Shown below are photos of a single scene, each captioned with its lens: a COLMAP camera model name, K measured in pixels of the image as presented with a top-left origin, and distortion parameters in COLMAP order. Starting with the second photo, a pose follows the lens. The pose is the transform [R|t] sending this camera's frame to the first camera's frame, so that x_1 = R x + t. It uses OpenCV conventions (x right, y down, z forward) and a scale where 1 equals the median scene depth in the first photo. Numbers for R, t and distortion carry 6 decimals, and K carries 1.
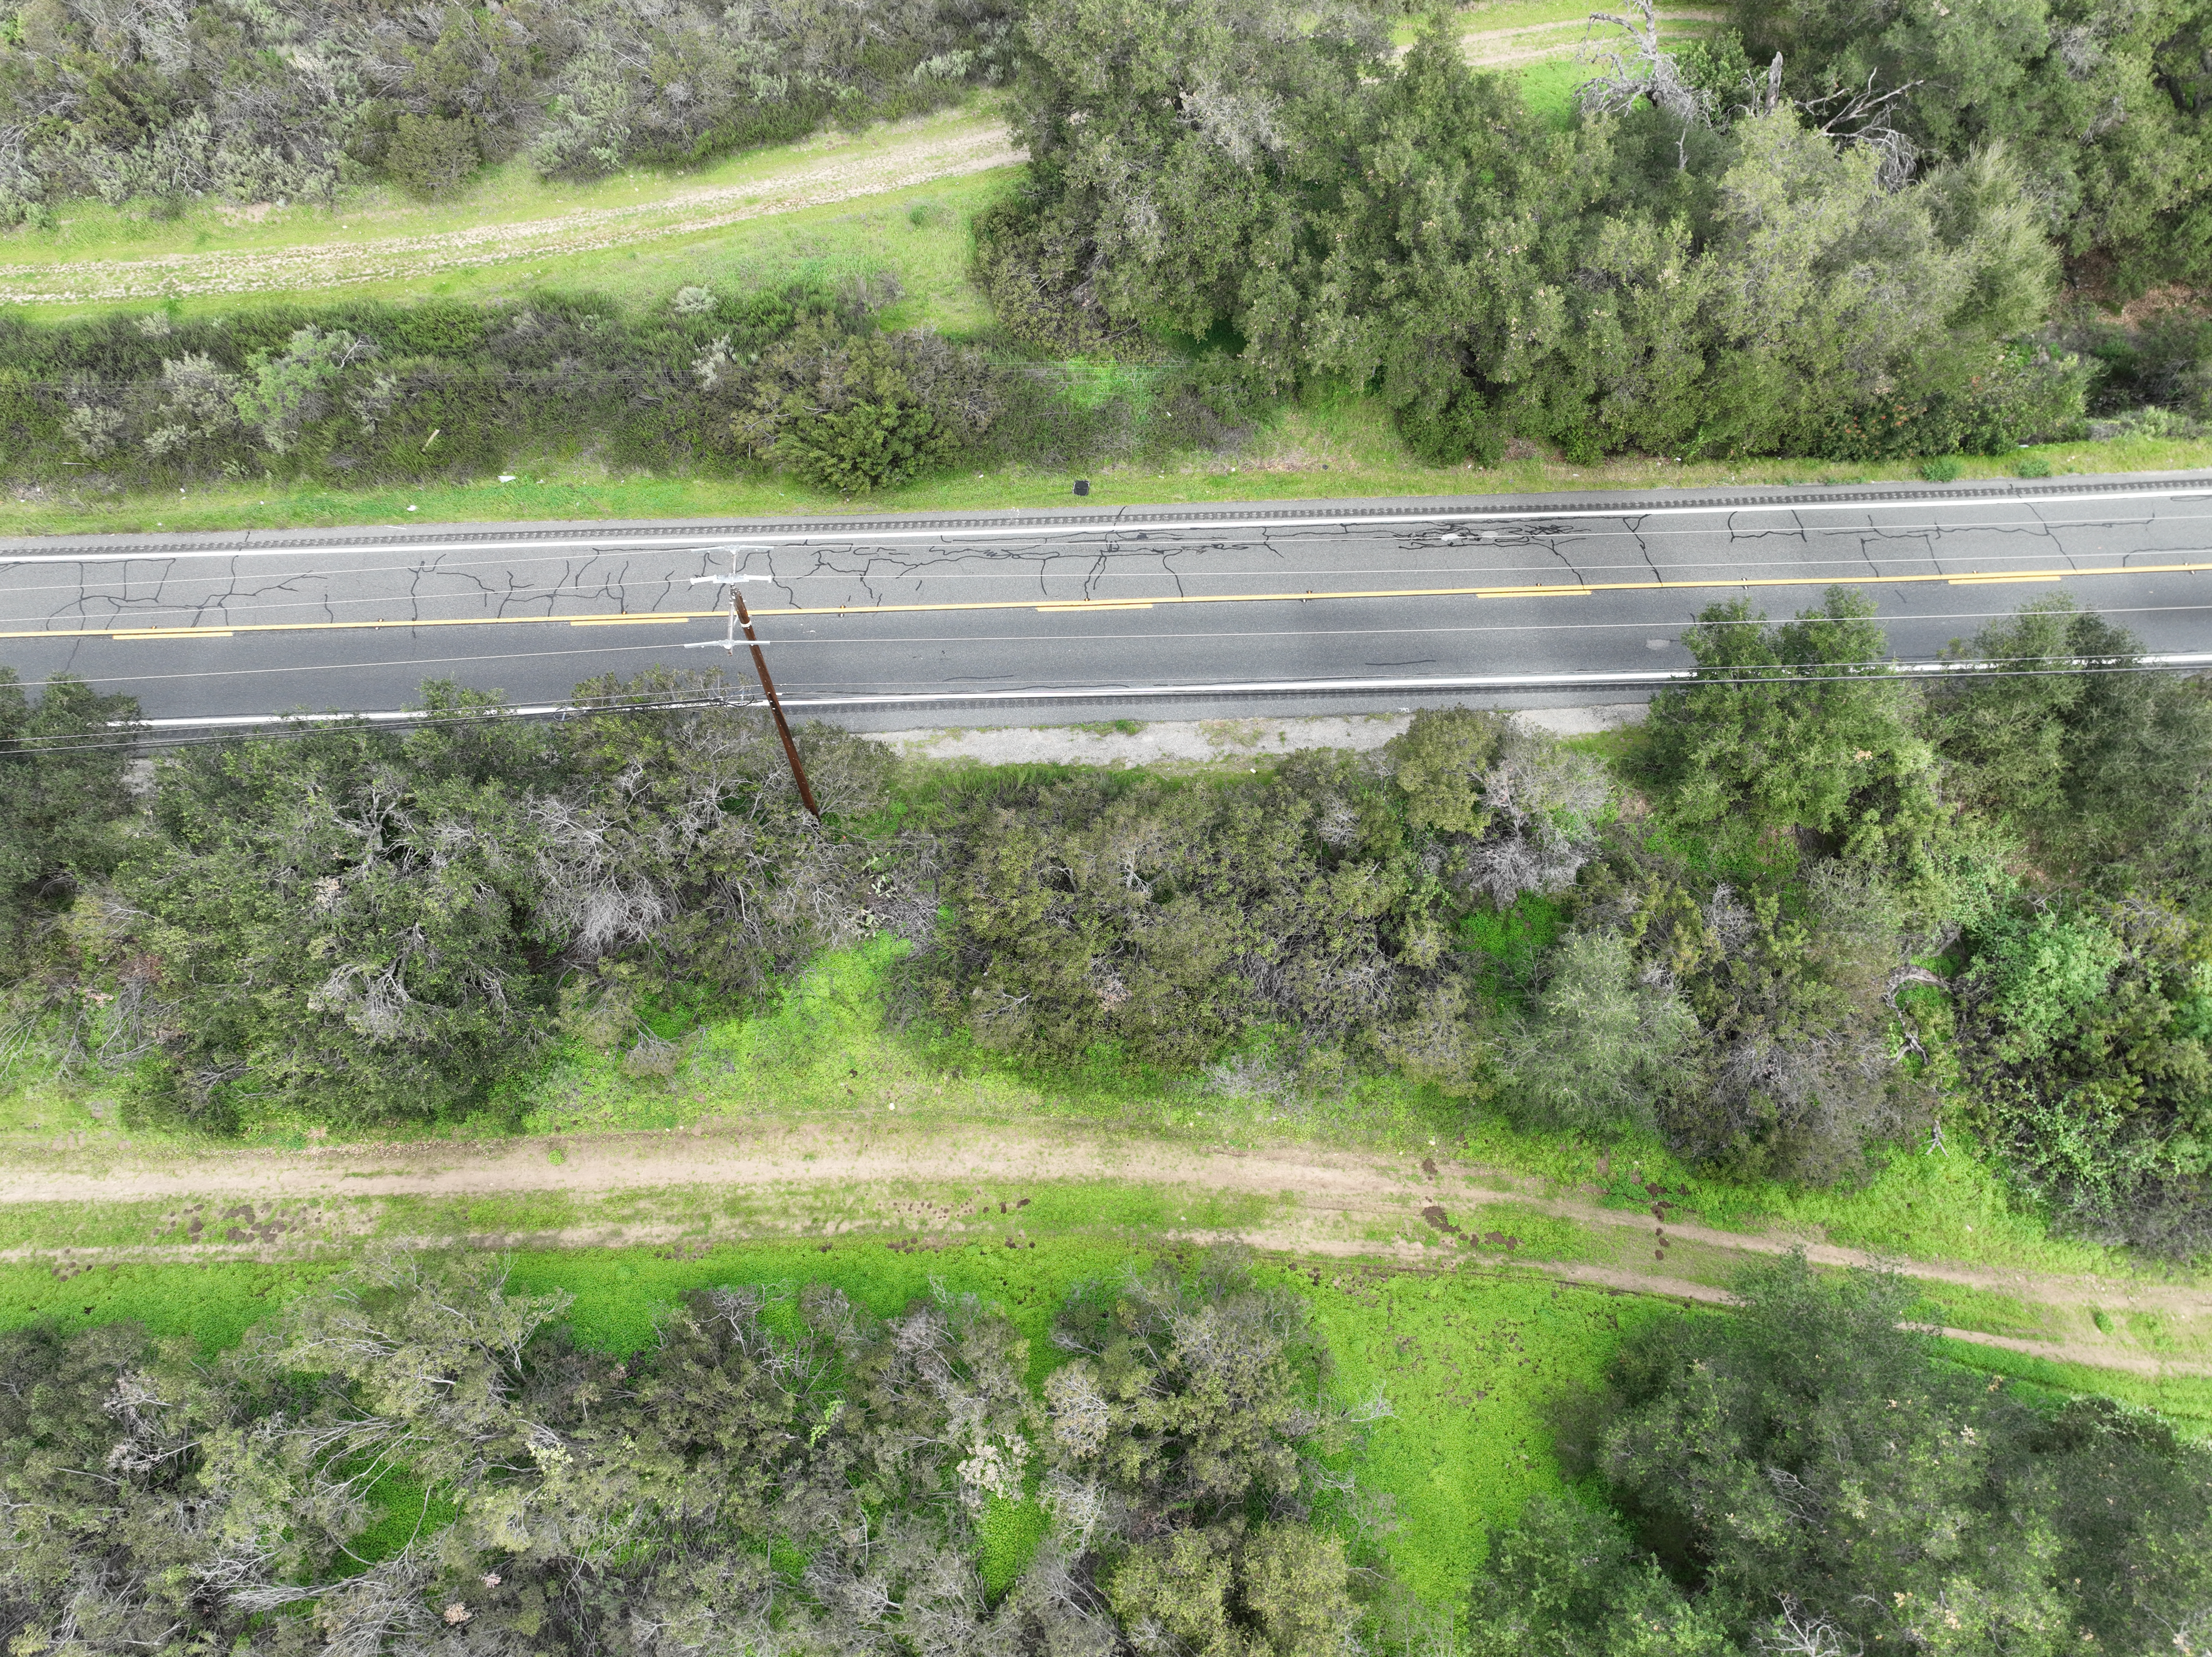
lens RADIAL K [[1532.2, 0, 1106.0], [0, 1532.2, 828.5], [0, 0, 1]] dist [0.000384, 0.011853]
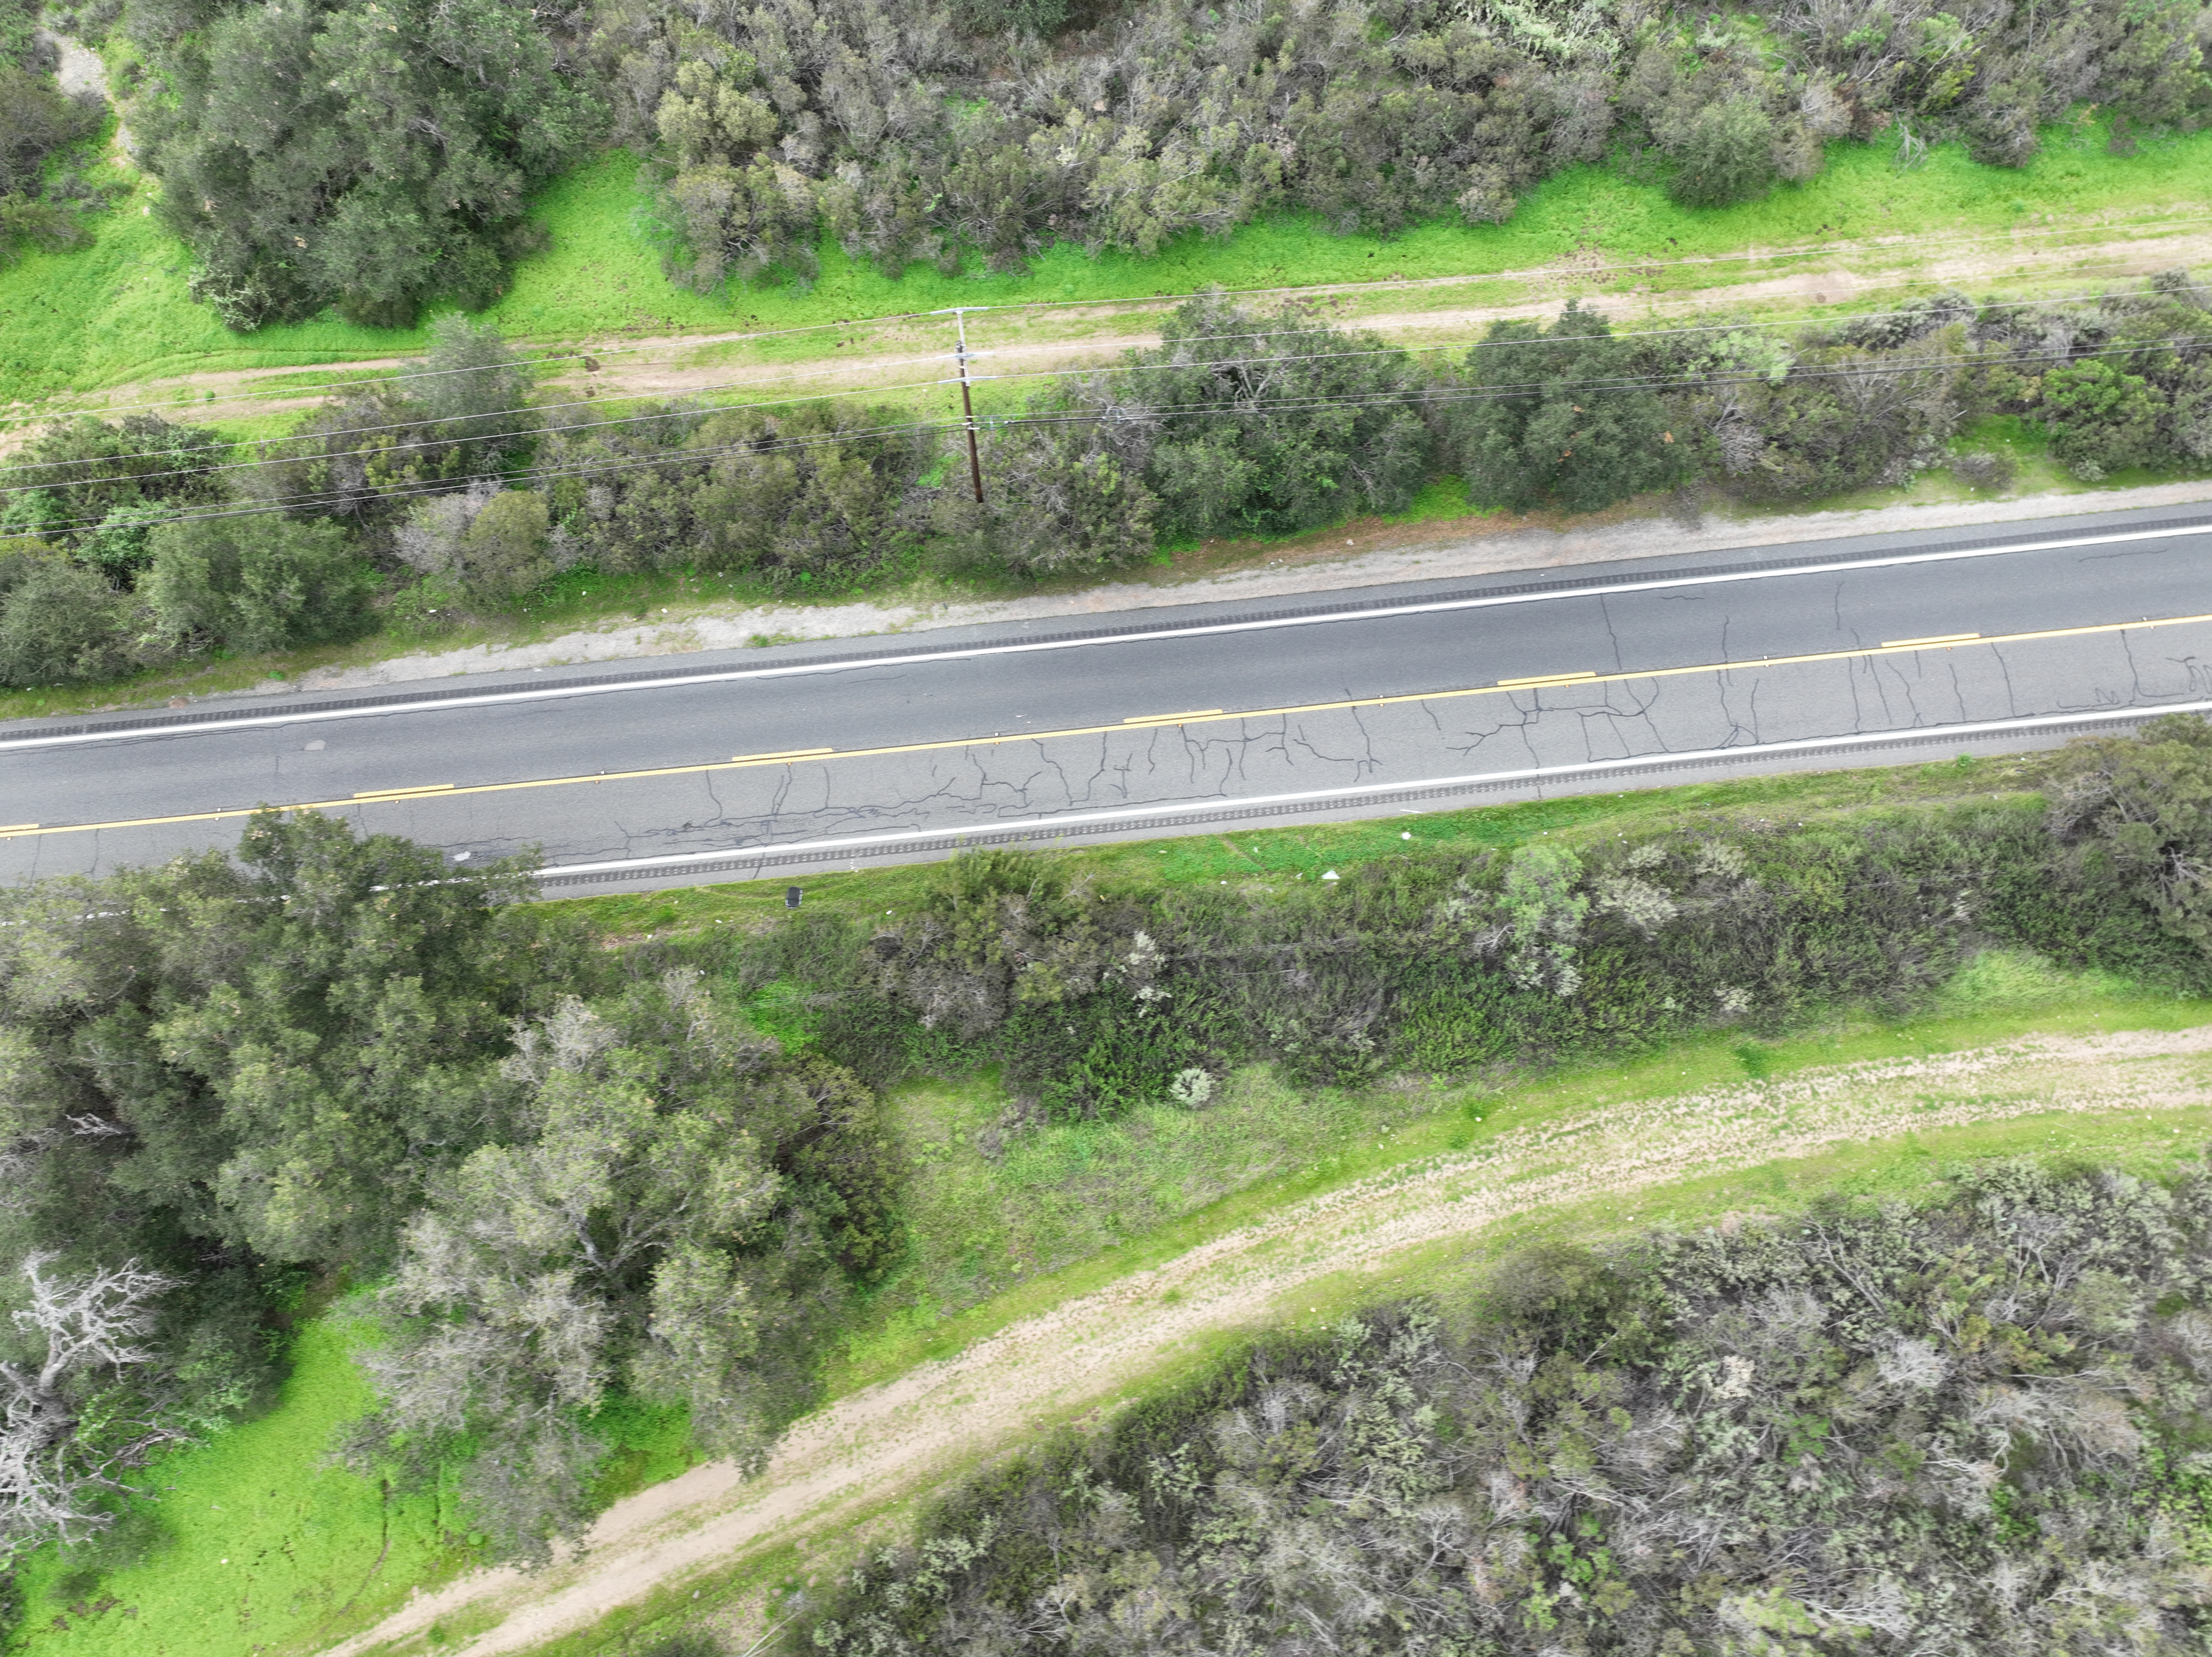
lens RADIAL K [[1532.2, 0, 1106.0], [0, 1532.2, 828.5], [0, 0, 1]] dist [0.000384, 0.011853]
pose [[-0.998763, 0.049719, 0.000459, -0.251718], [-0.030163, -0.613209, 0.789344, -1.109266], [0.039527, 0.788354, 0.613951, 0.334923]]
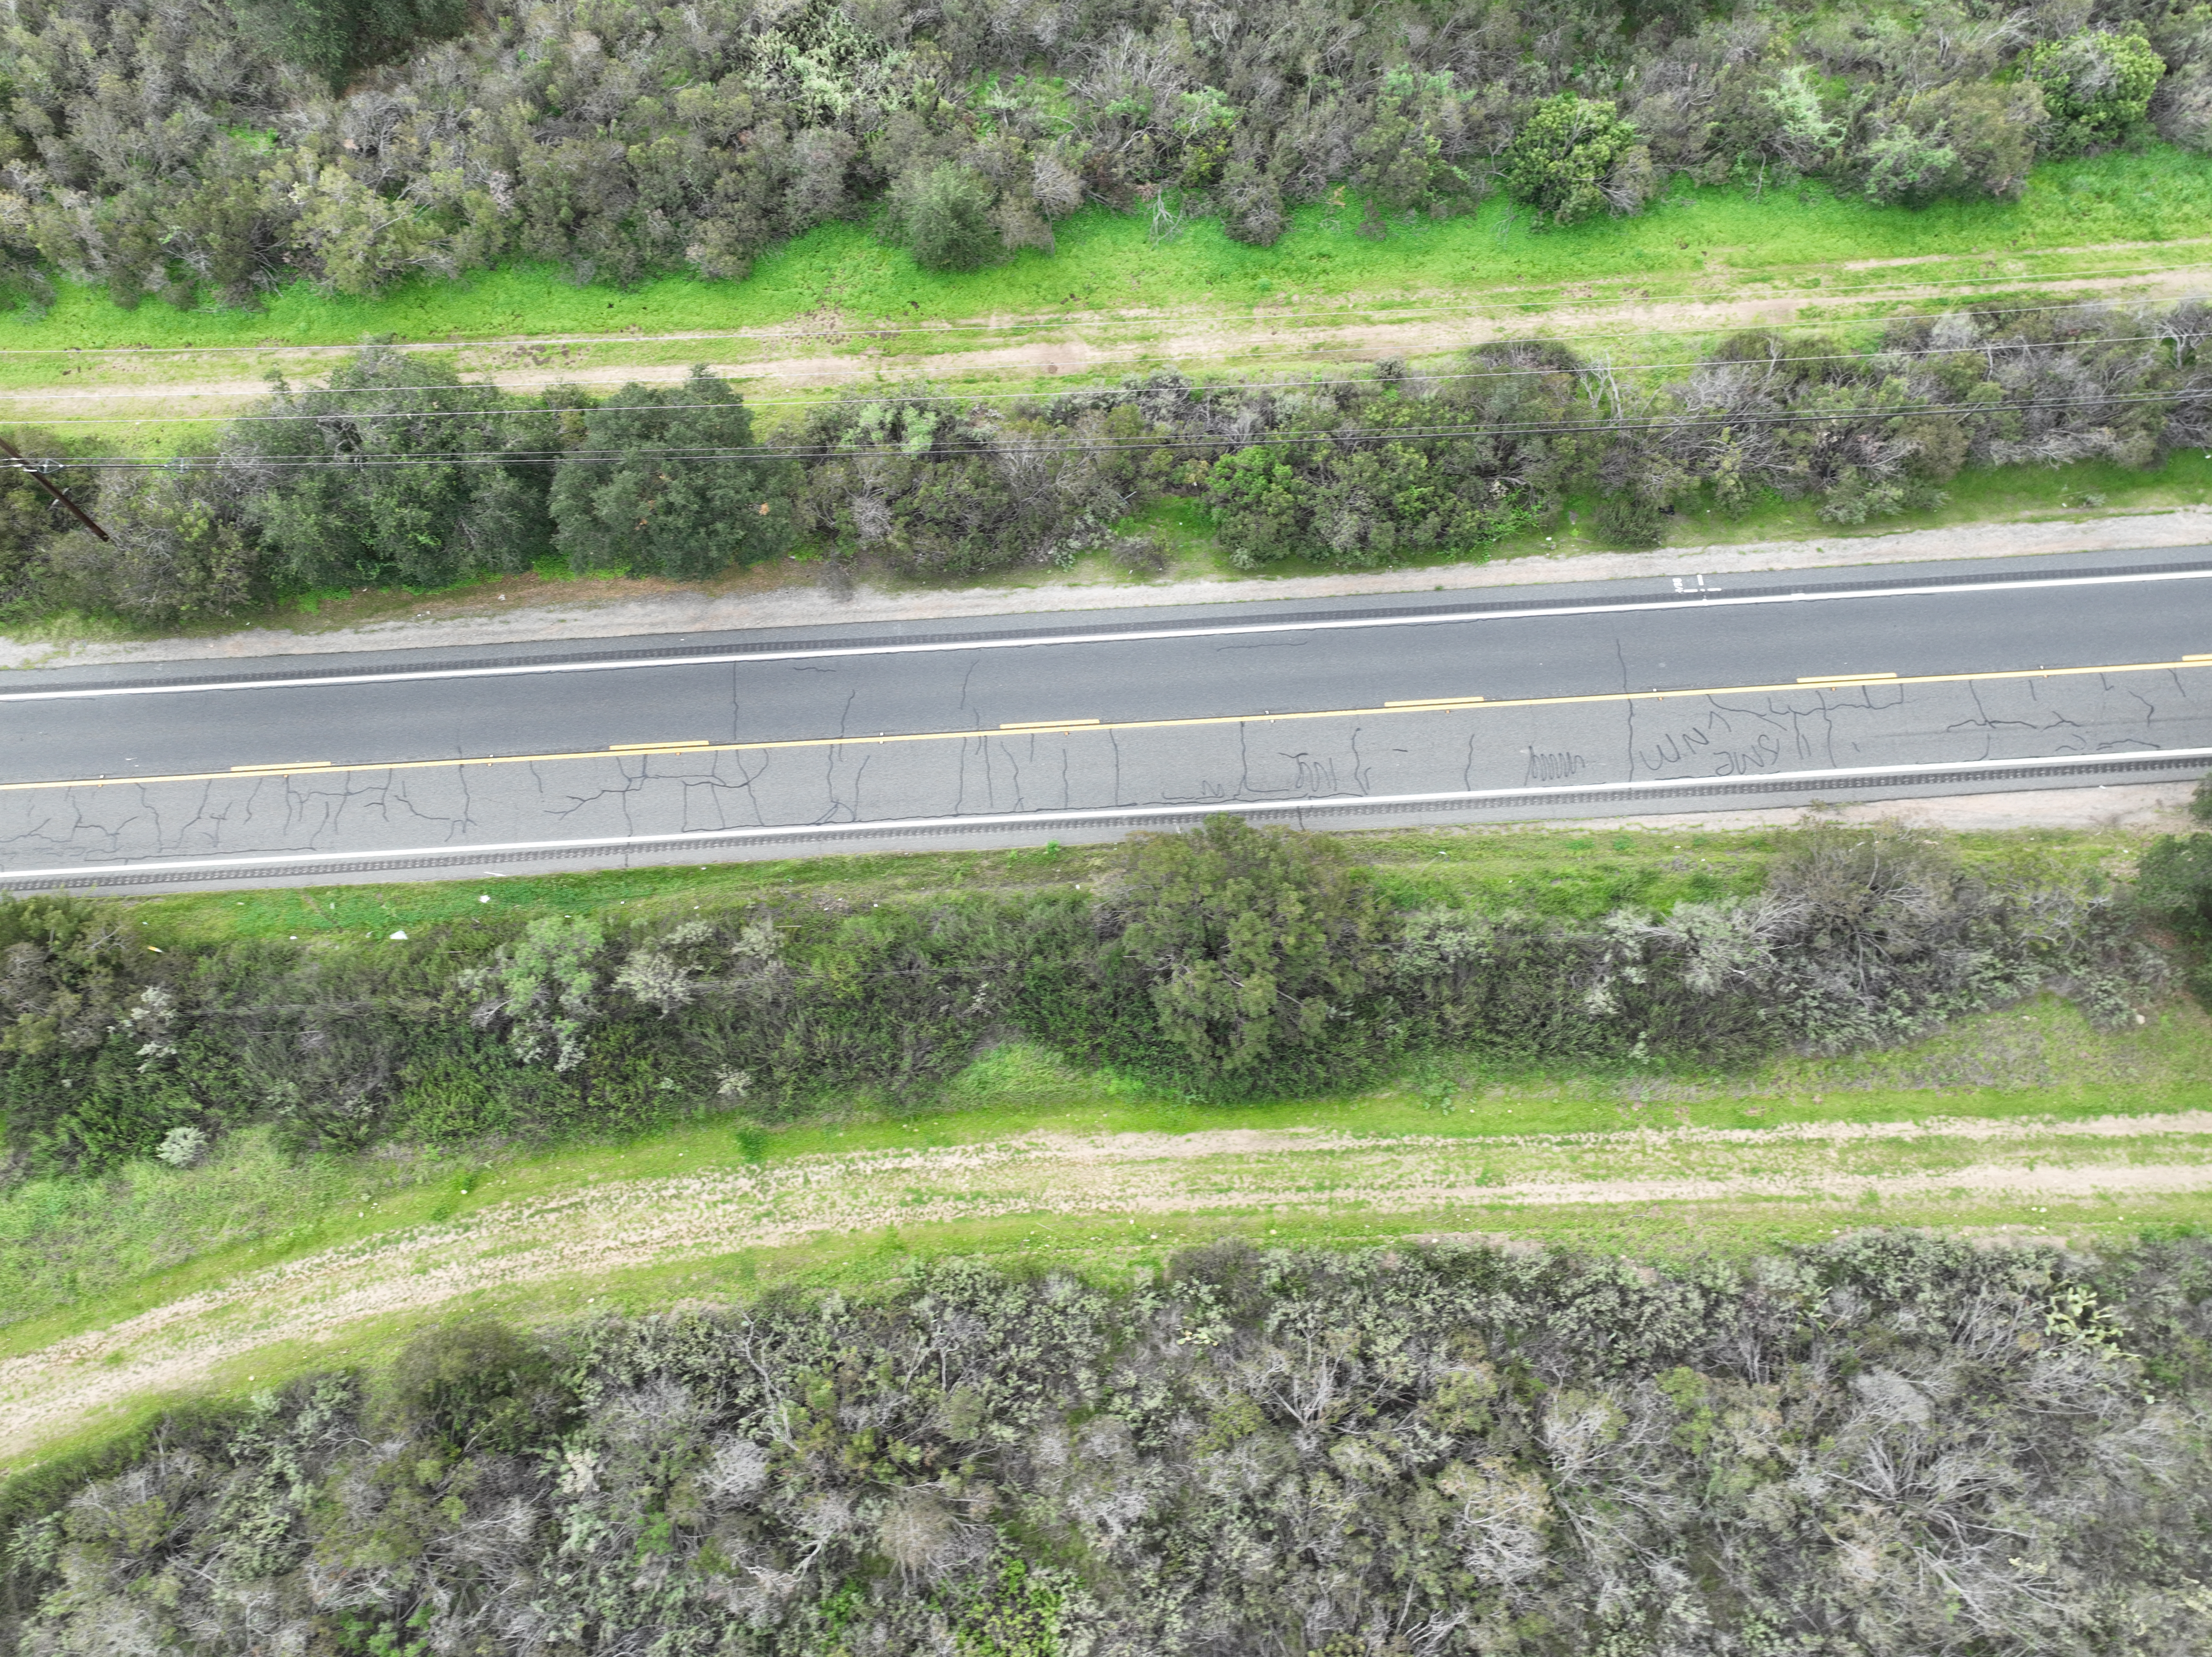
lens RADIAL K [[1532.2, 0, 1106.0], [0, 1532.2, 828.5], [0, 0, 1]] dist [0.000384, 0.011853]
pose [[-0.999910, 0.004400, 0.012673, -0.947933], [0.007292, -0.614704, 0.788724, -1.077059], [0.011261, 0.788746, 0.614617, 0.316503]]
